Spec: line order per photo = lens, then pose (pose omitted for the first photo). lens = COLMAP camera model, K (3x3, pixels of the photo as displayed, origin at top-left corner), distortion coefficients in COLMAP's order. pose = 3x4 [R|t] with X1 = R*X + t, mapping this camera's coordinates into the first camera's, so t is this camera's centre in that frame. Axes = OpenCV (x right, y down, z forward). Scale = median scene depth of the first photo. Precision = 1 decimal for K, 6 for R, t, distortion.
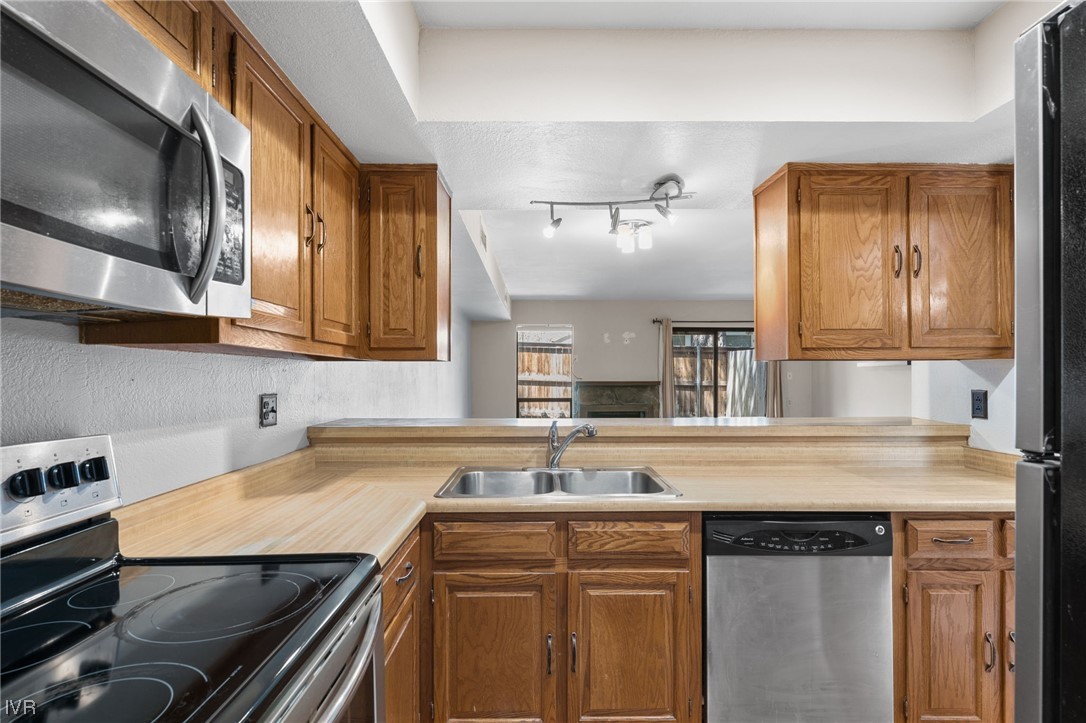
lens RADIAL K [[530.8, 0, 545.8], [0, 530.8, 369.6], [0, 0, 1]] dist [0.000584, 0.000092]
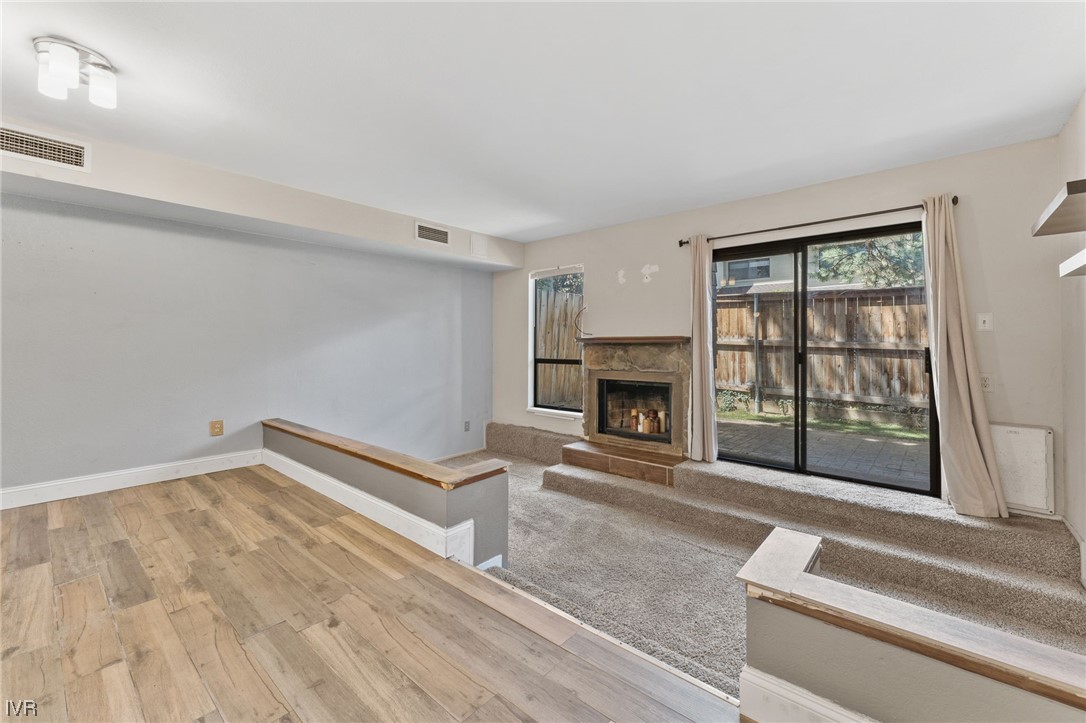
lens RADIAL K [[449.7, 0, 538.9], [0, 449.7, 339.0], [0, 0, 1]] dist [0.004106, -0.000879]
pose [[0.745512, -0.004378, -0.666478, 0.432898], [0.002188, 0.999989, -0.004121, 0.026512], [0.666488, 0.001614, 0.745514, 0.477505]]
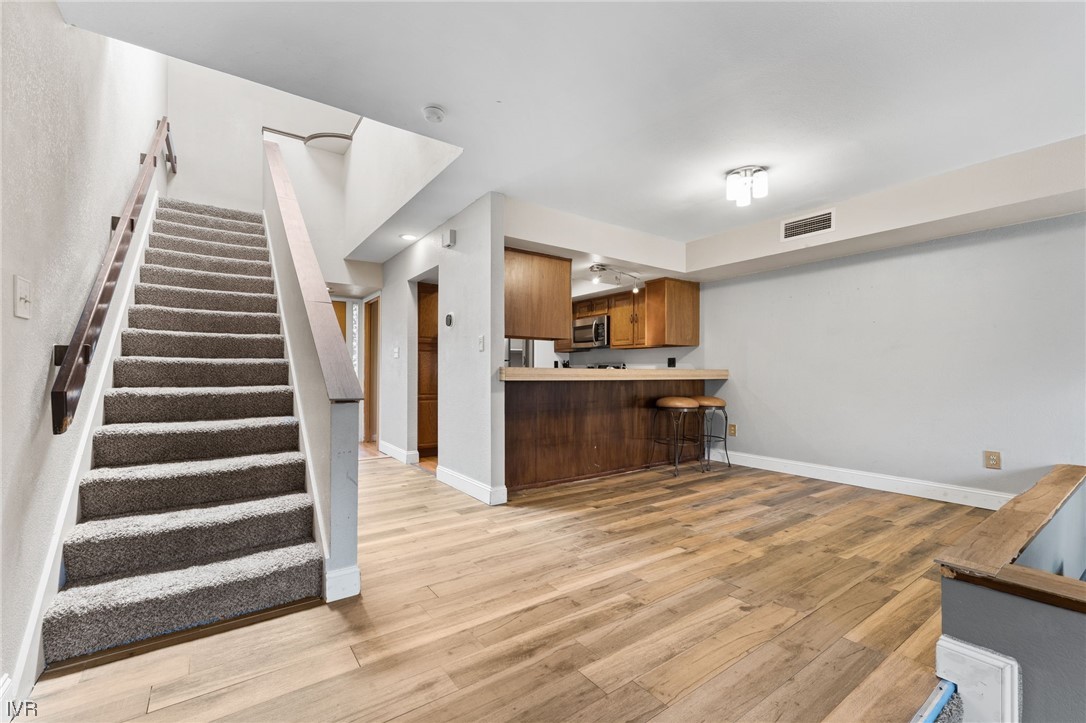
lens RADIAL K [[449.7, 0, 548.8], [0, 449.7, 376.8], [0, 0, 1]] dist [0.004106, -0.000879]
pose [[-0.816159, 0.005511, -0.577802, 0.438550], [0.008265, 0.999964, -0.002137, 0.037746], [0.577769, -0.006520, -0.816174, 0.706085]]
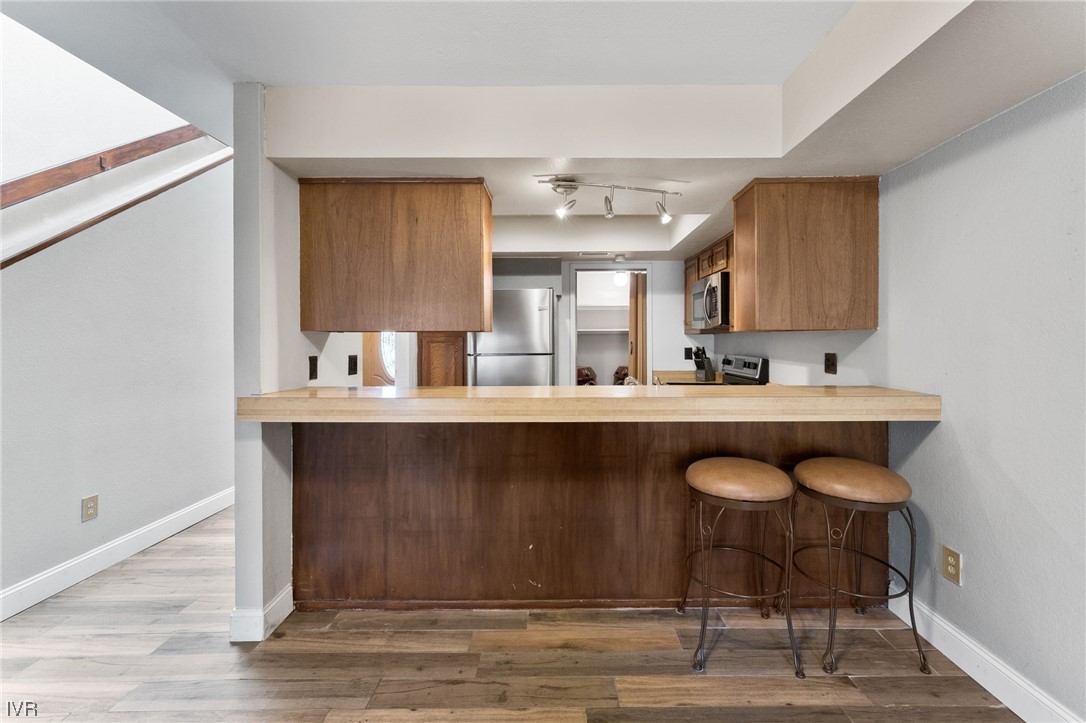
lens RADIAL K [[476.3, 0, 567.6], [0, 476.3, 343.0], [0, 0, 1]] dist [-0.000499, 0.001949]
pose [[-0.999975, 0.003496, -0.006180, 0.064087], [0.003561, 0.999937, -0.010643, 0.004039], [0.006143, -0.010665, -0.999924, 0.581665]]
